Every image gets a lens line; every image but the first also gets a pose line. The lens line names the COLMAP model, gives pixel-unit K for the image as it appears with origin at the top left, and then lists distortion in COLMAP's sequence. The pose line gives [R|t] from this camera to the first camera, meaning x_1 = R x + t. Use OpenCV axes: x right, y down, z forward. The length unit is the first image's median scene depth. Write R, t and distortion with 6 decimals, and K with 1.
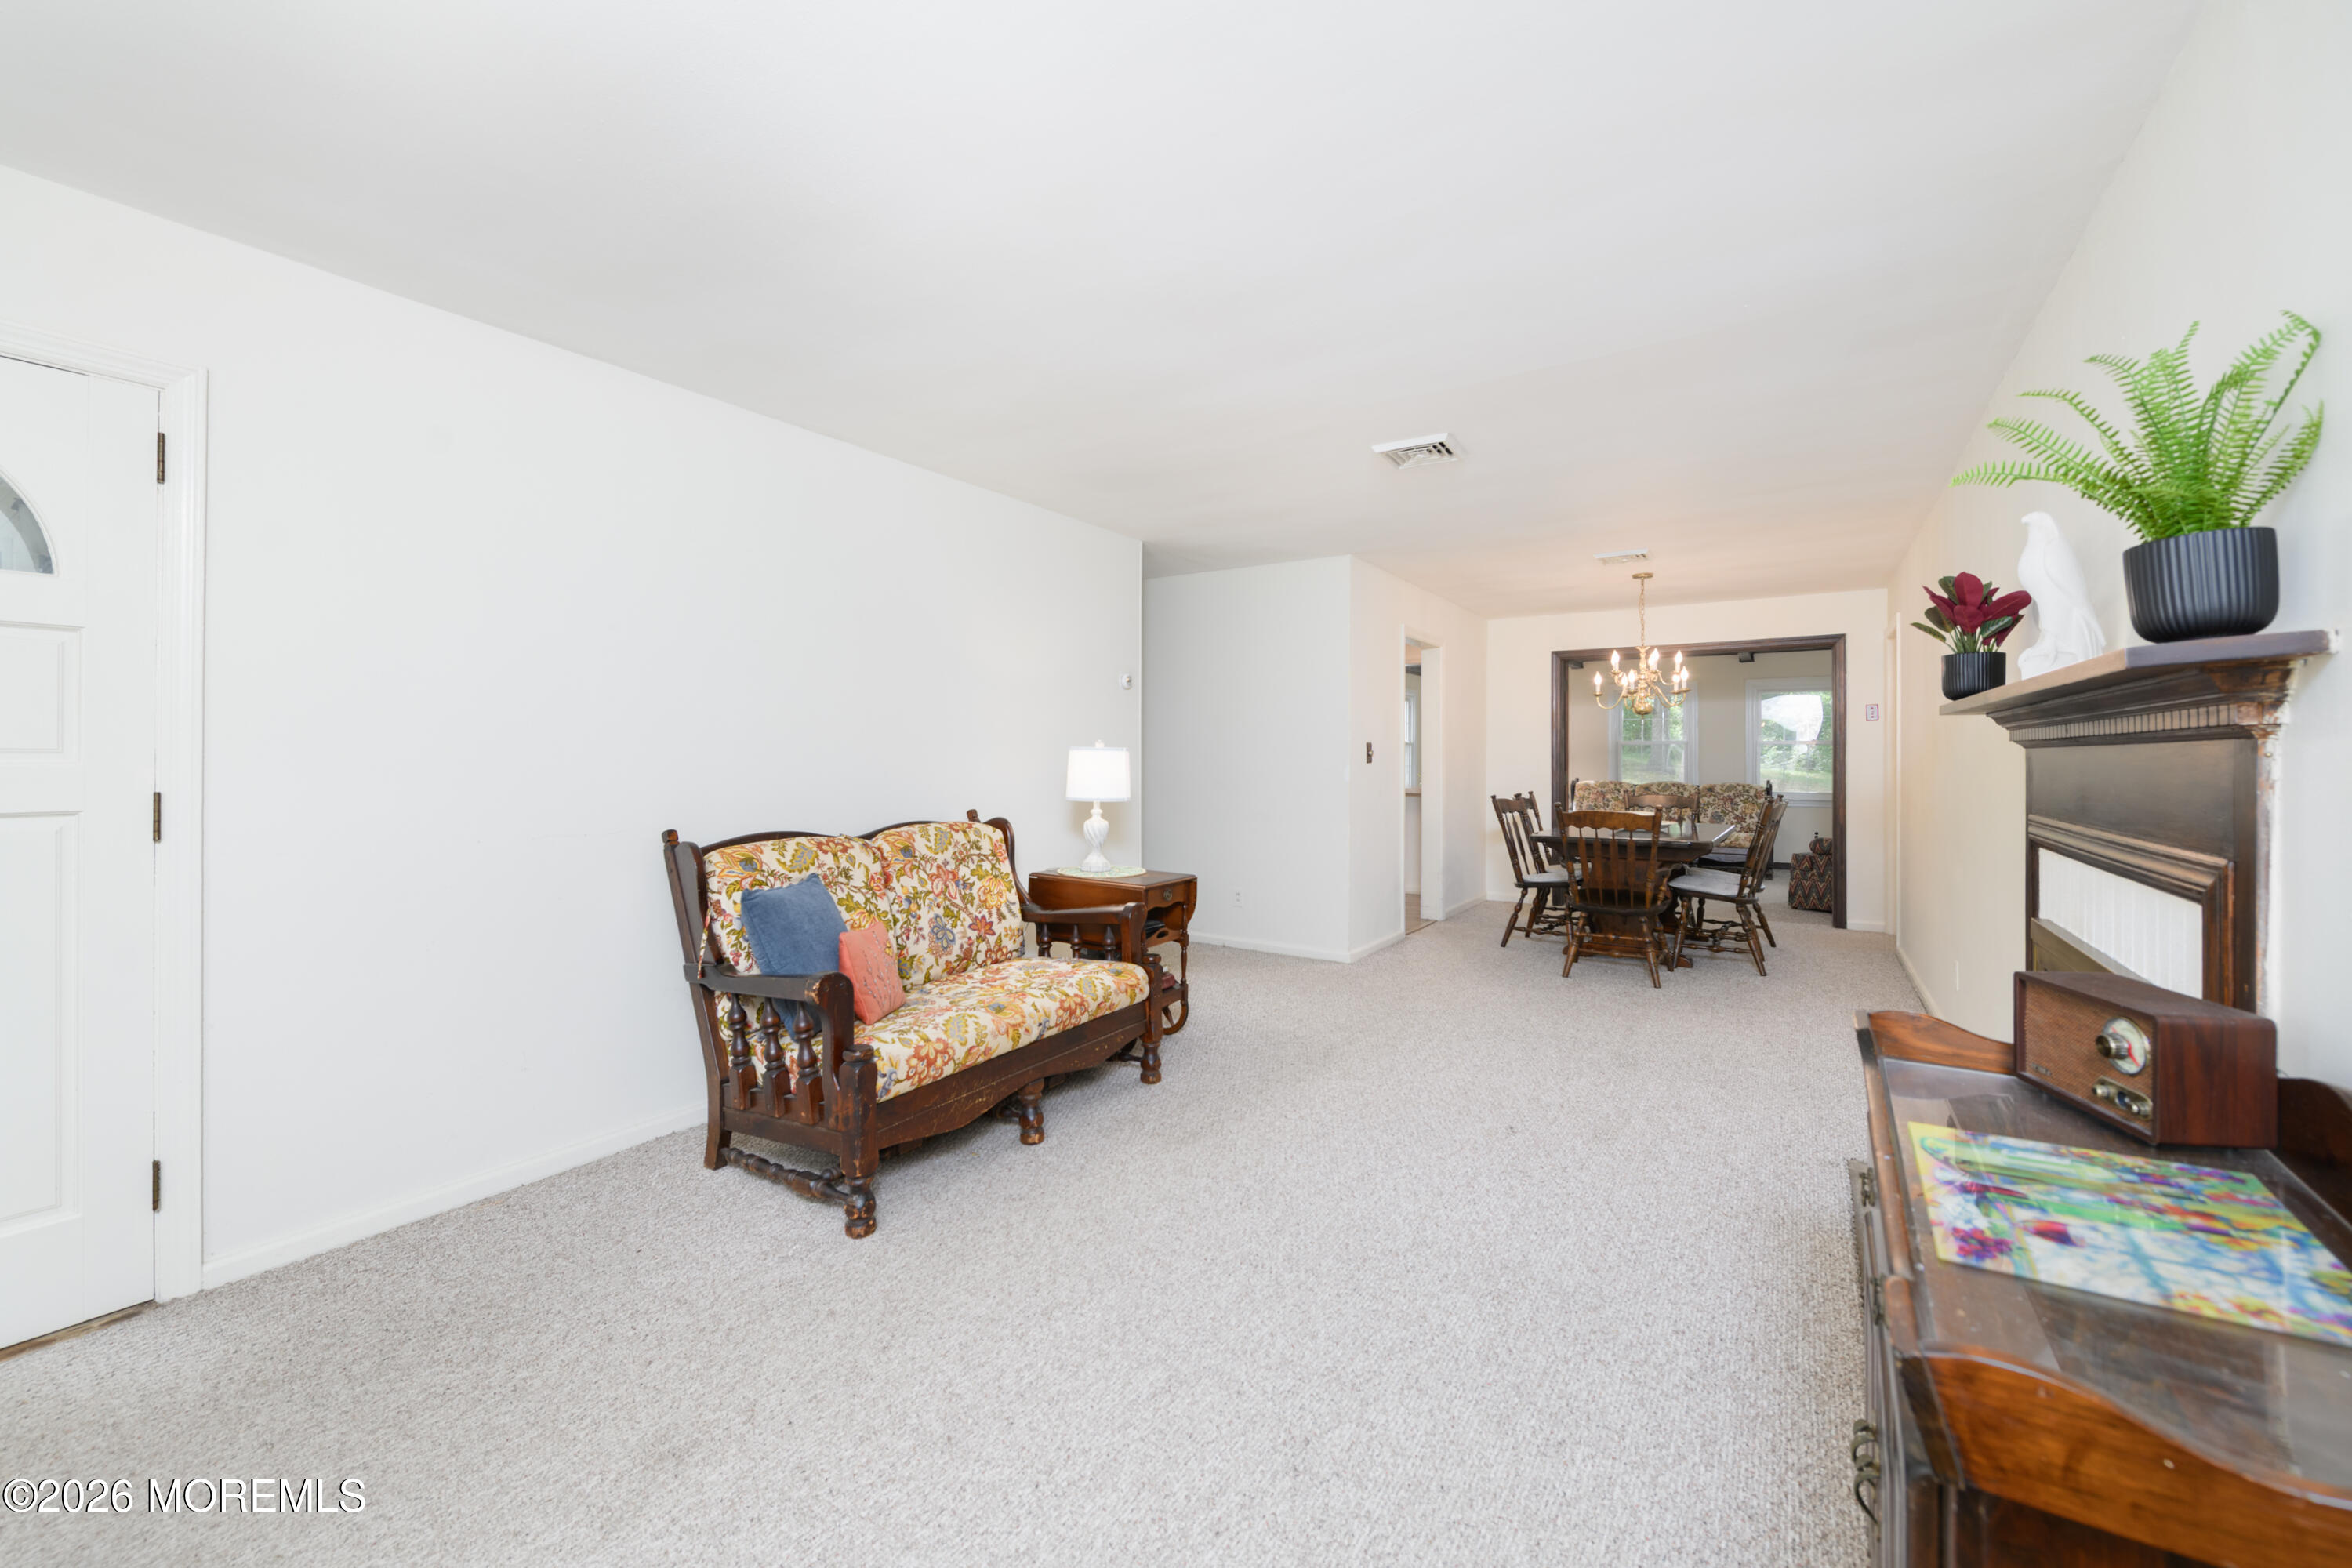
lens RADIAL K [[939.0, 0, 1181.0], [0, 939.0, 754.4], [0, 0, 1]] dist [-0.000424, -0.000211]
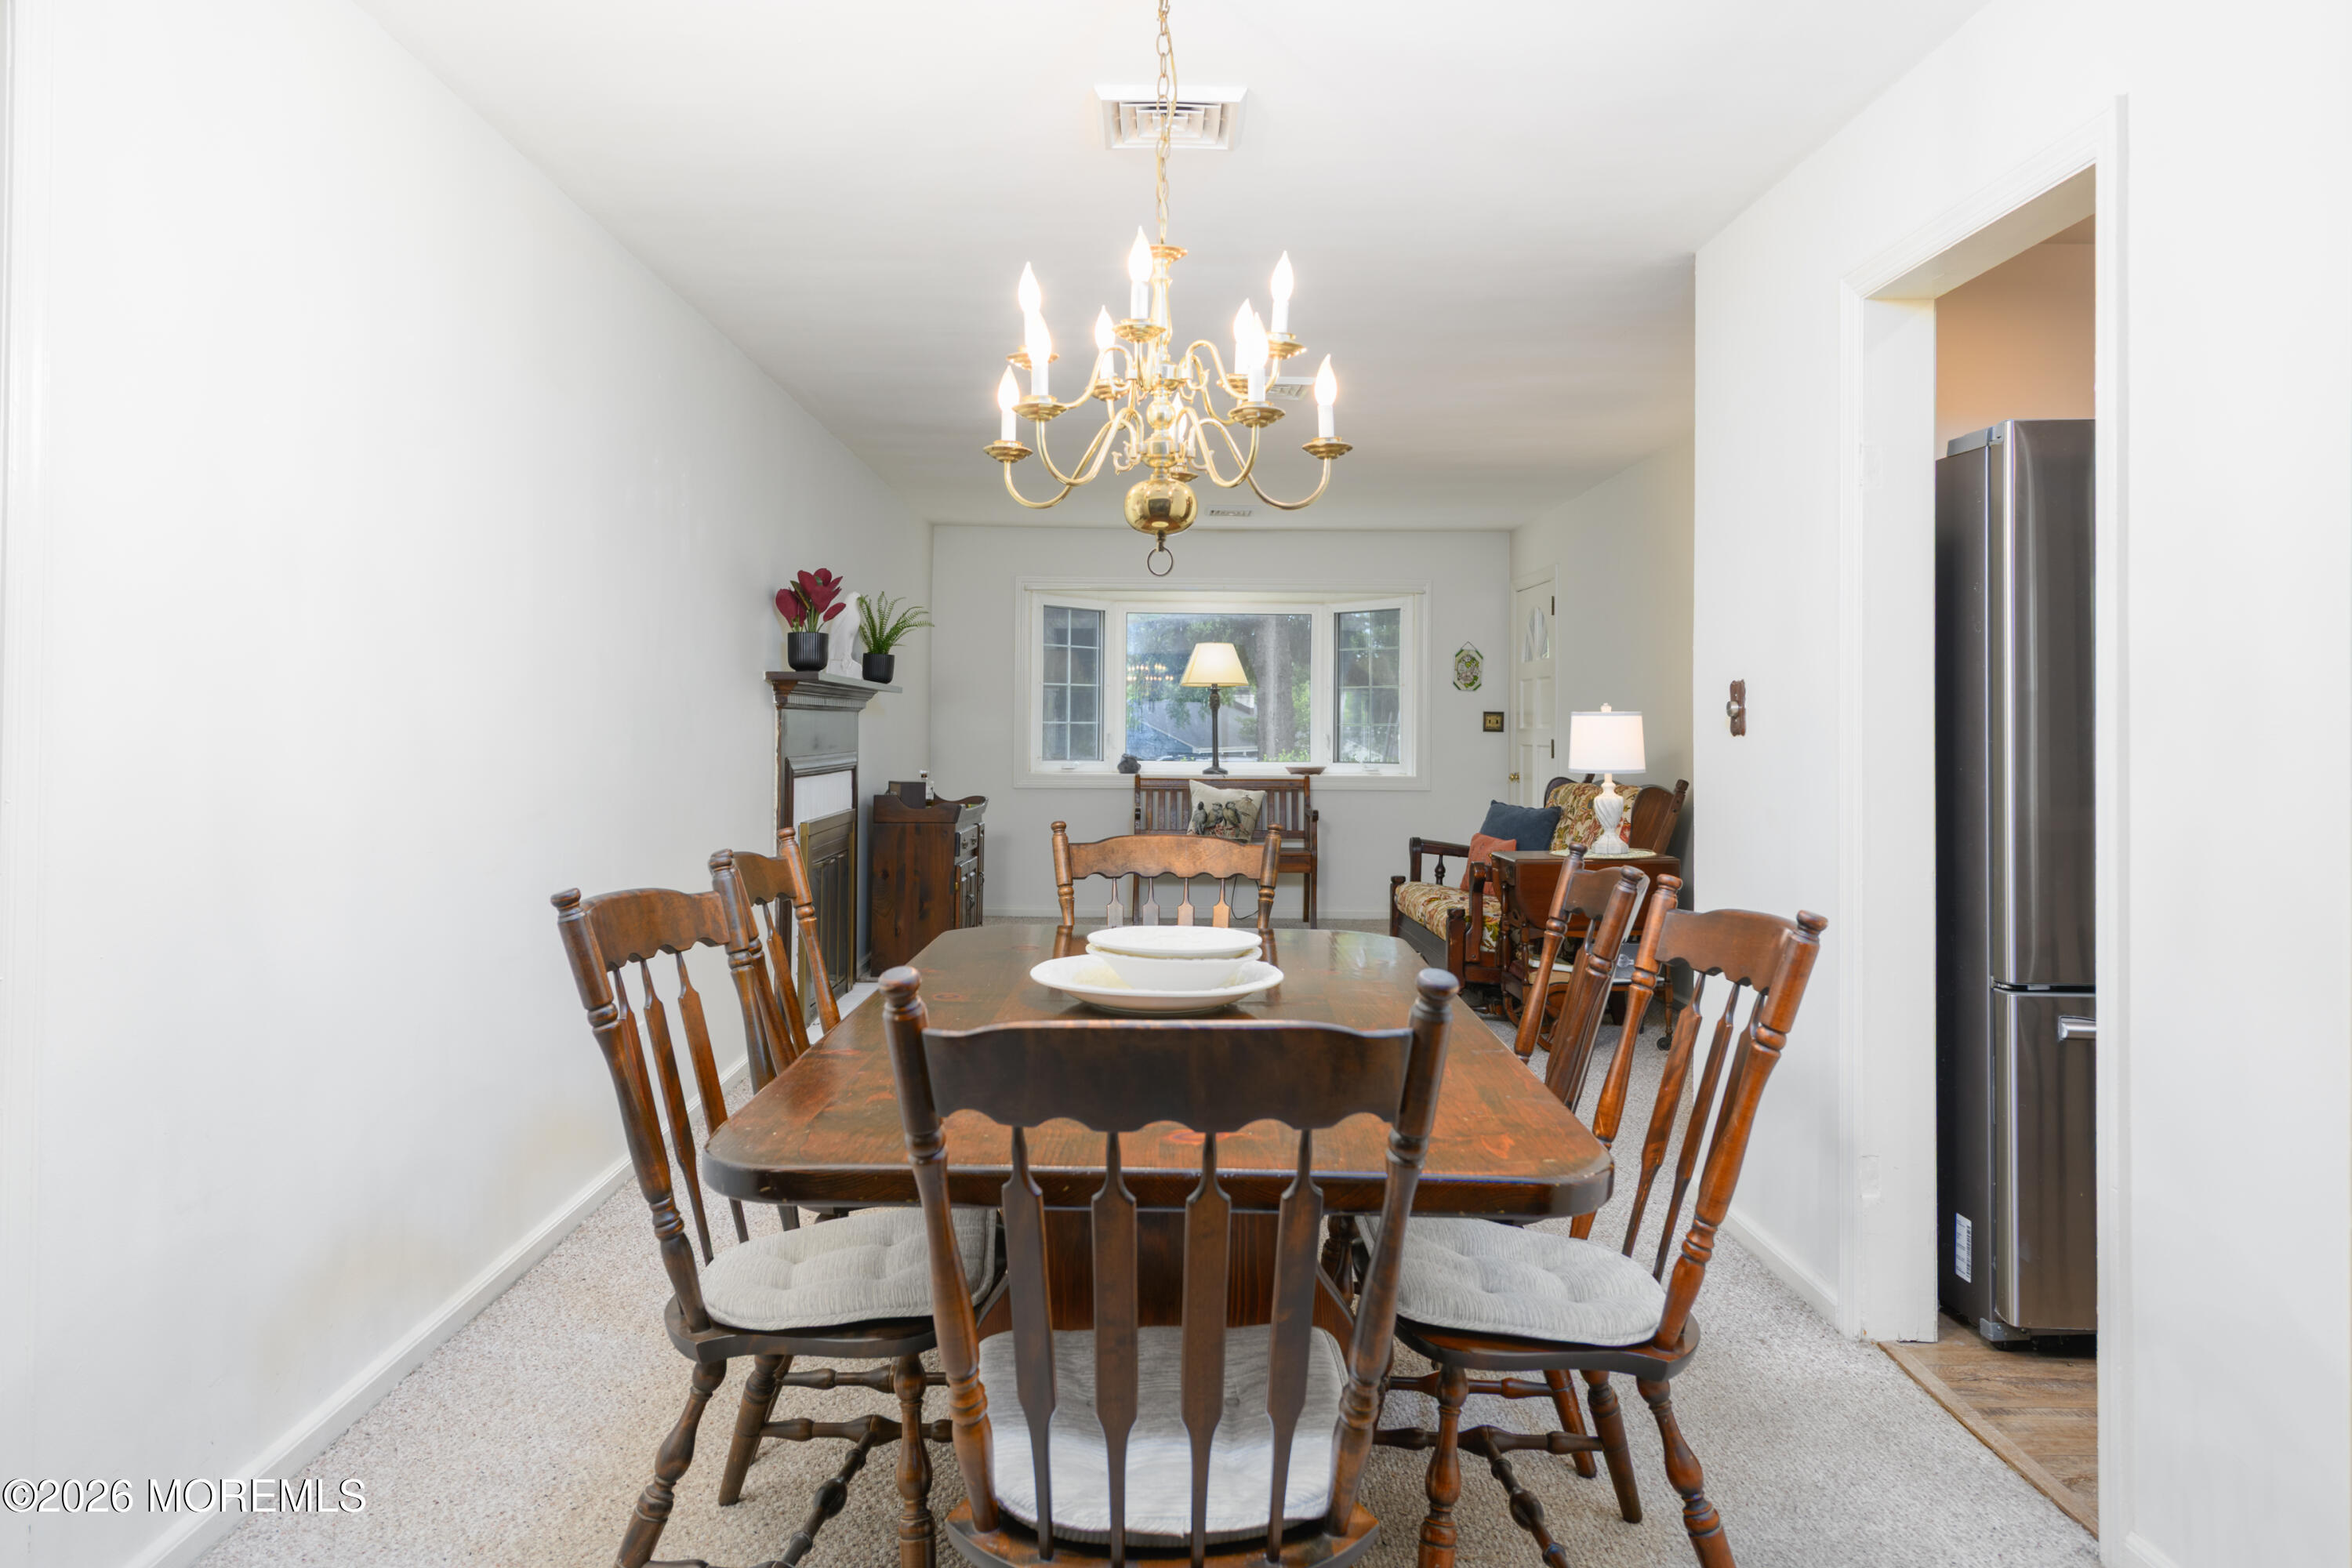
lens RADIAL K [[1571.9, 0, 1177.9], [0, 1571.9, 692.2], [0, 0, 1]] dist [0.039549, 0.000074]
pose [[-0.829295, -0.019445, -0.558472, 1.244292], [-0.007011, 0.999678, -0.024396, 0.015279], [0.558767, -0.016316, -0.829164, 2.335152]]
